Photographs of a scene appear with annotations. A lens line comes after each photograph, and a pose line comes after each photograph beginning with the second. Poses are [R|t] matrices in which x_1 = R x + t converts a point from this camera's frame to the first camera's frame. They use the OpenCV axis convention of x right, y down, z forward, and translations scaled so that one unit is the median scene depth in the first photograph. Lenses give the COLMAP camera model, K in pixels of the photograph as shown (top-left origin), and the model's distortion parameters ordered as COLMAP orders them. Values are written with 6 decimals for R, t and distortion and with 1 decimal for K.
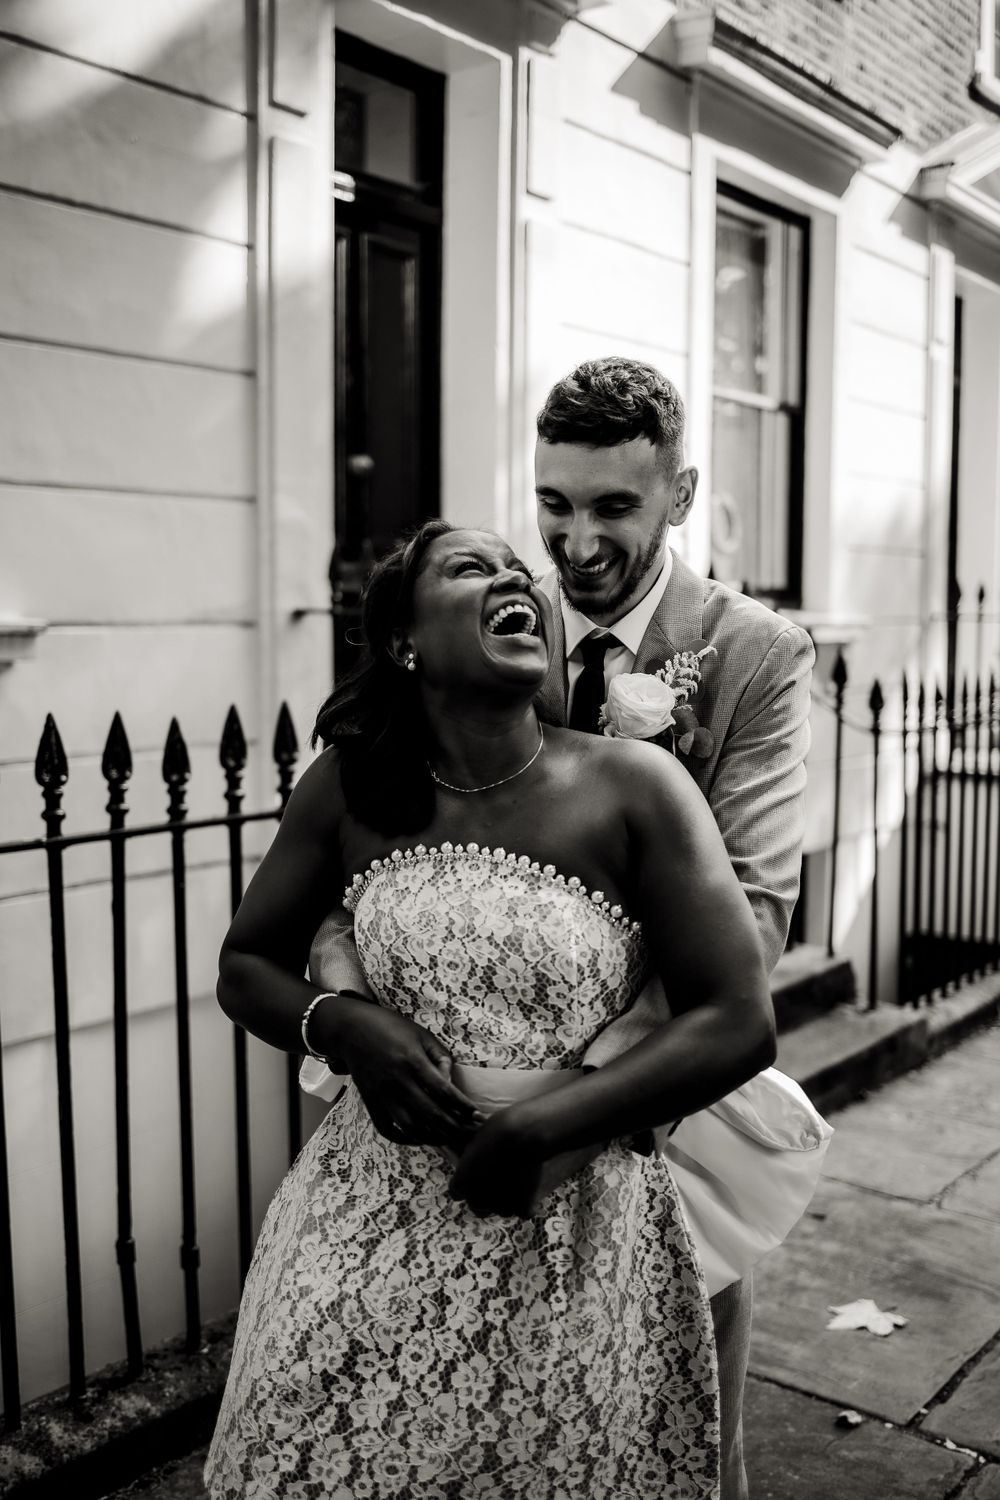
lens RADIAL K [[1610.9, 0, 500.0], [0, 1610.9, 750.0], [0, 0, 1]] dist [-0.001084, 0.035595]
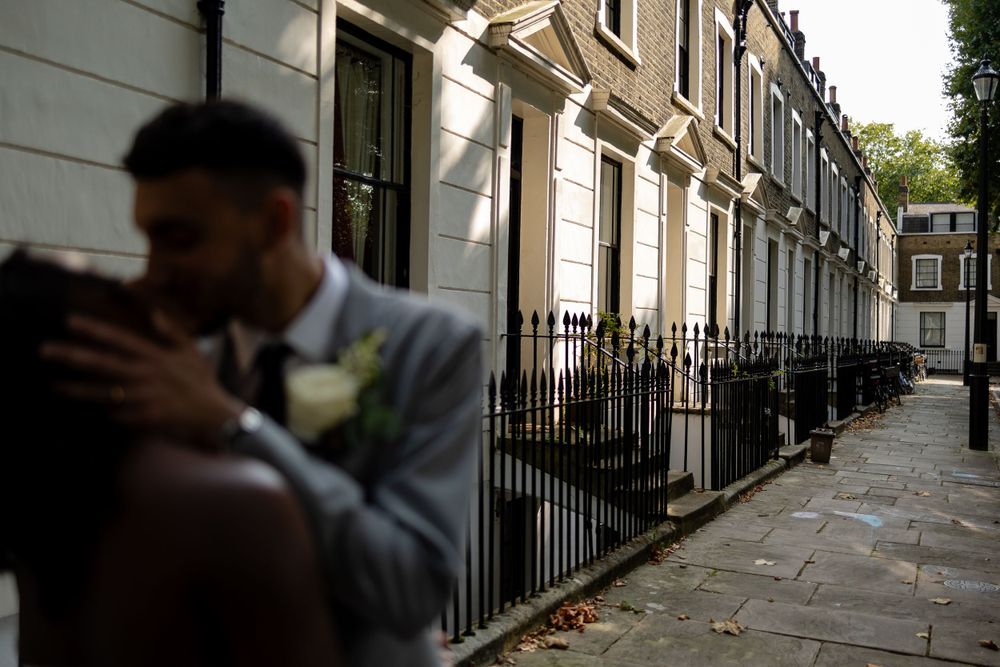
lens RADIAL K [[1053.5, 0, 500.0], [0, 1053.5, 333.5], [0, 0, 1]] dist [0.115672, -0.000588]
pose [[0.973760, 0.012723, 0.227221, -0.362033], [0.005631, 0.996784, -0.079942, 0.031935], [-0.227508, 0.079124, 0.970556, -0.454004]]
